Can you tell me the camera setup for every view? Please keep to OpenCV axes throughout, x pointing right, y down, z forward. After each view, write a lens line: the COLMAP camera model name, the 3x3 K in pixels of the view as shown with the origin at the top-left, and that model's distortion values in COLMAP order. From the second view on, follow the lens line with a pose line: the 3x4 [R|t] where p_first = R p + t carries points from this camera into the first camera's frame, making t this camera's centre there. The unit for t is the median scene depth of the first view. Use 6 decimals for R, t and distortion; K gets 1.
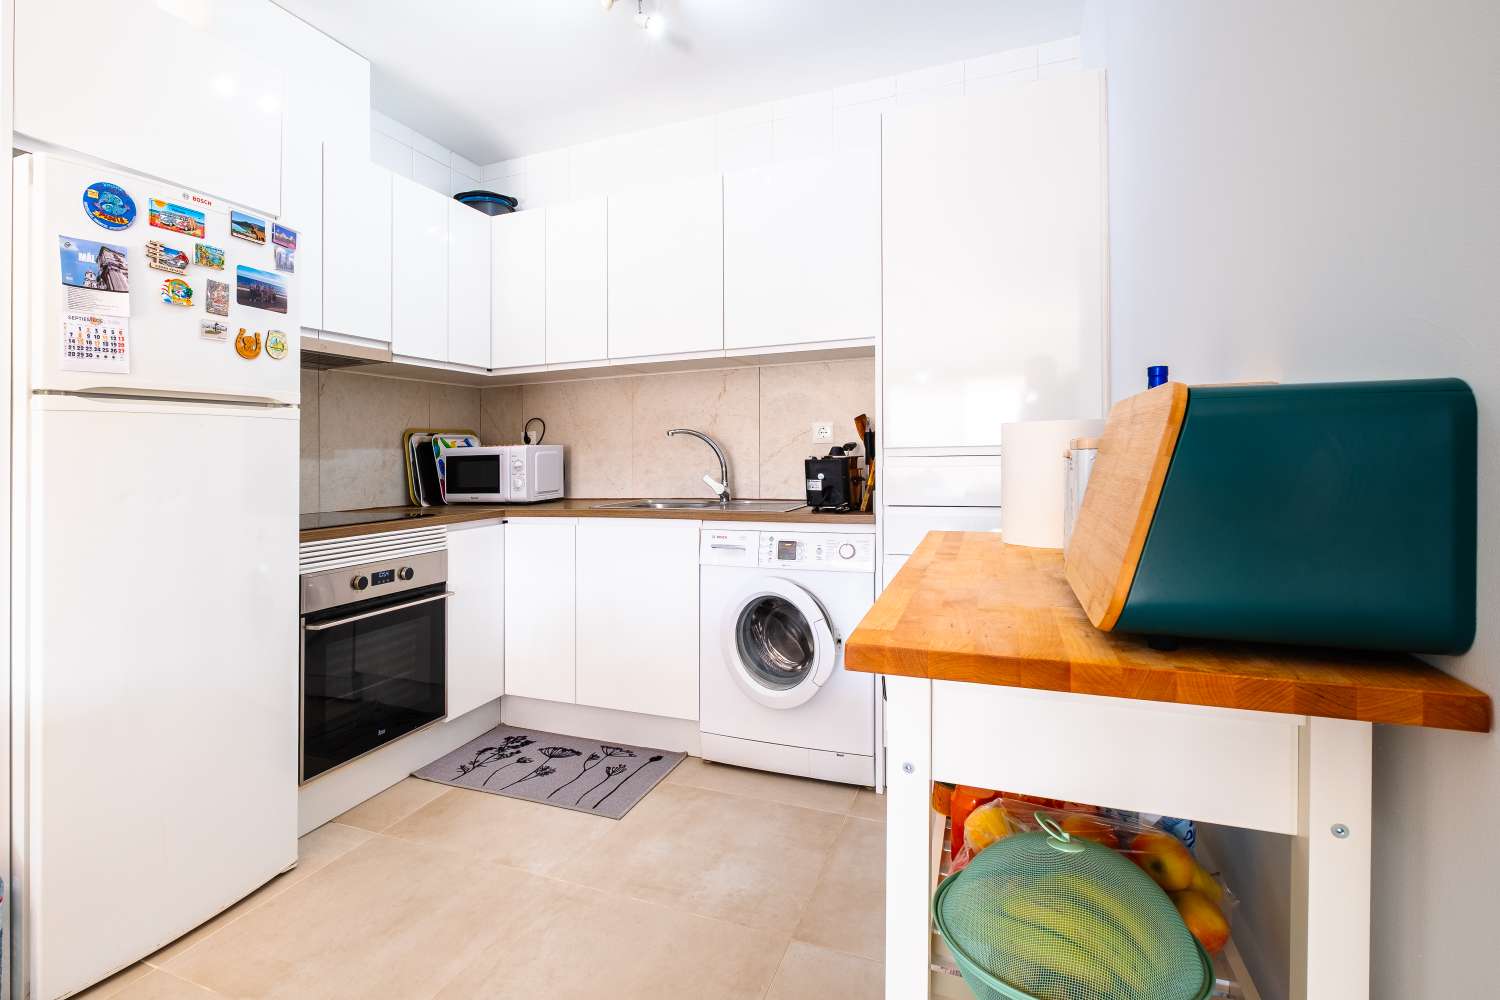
lens RADIAL K [[766.5, 0, 661.9], [0, 766.5, 460.2], [0, 0, 1]] dist [-0.009592, -0.002202]
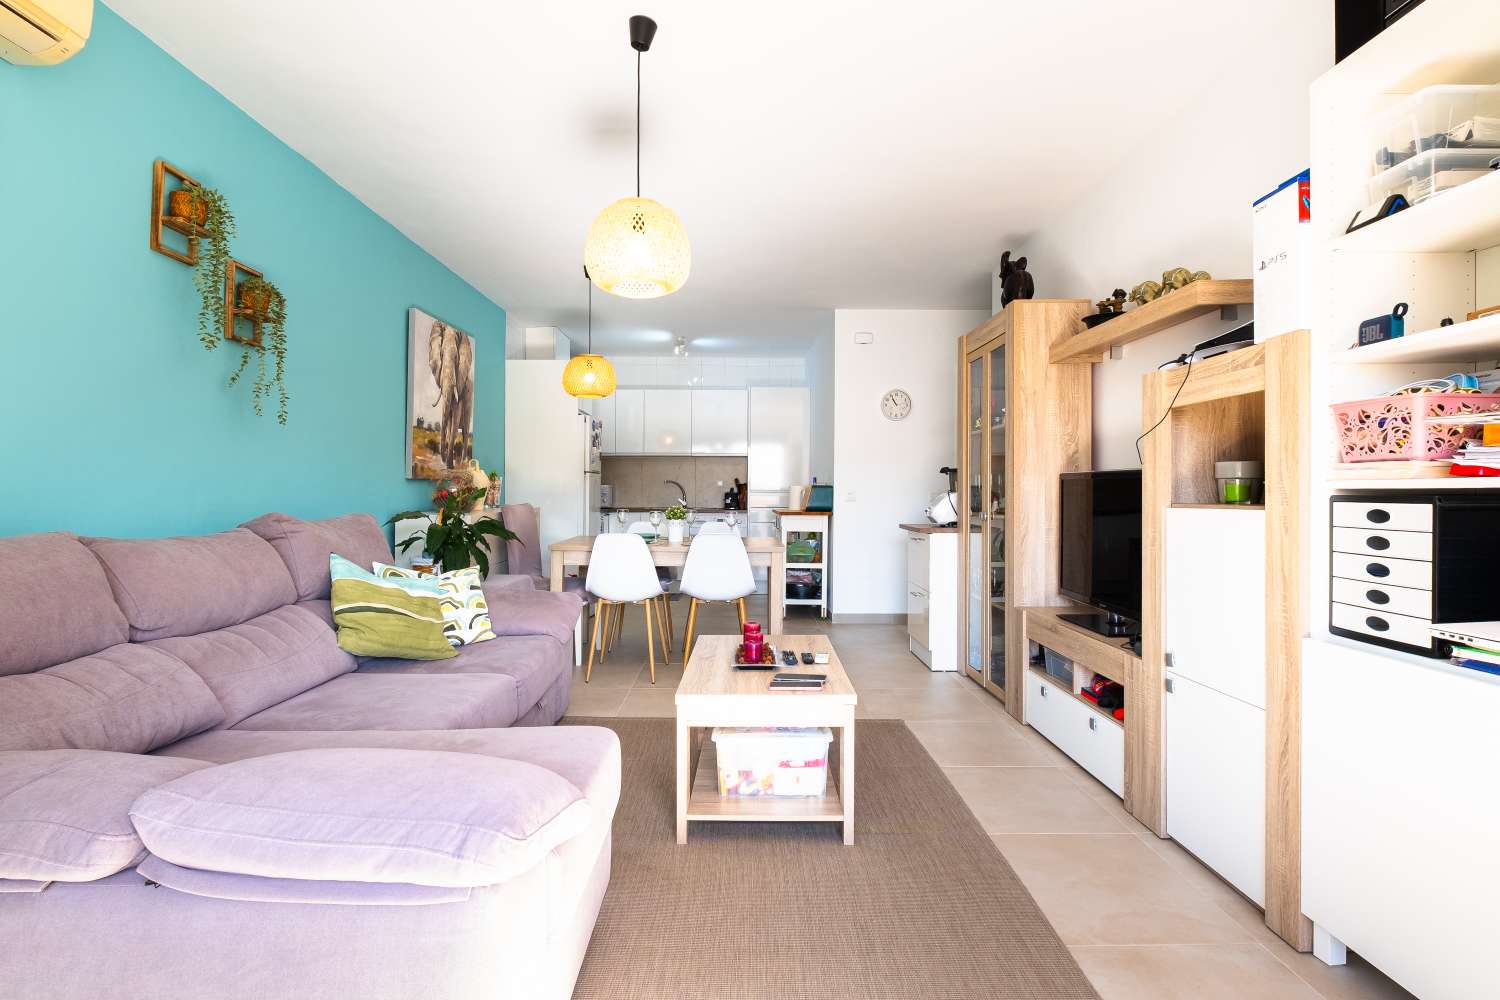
lens RADIAL K [[766.5, 0, 725.9], [0, 766.5, 499.3], [0, 0, 1]] dist [-0.009592, -0.002202]
pose [[0.919640, 0.017677, 0.392365, -0.973777], [-0.017658, 0.999837, -0.003658, 0.034879], [-0.392366, -0.003565, 0.919802, -1.761987]]
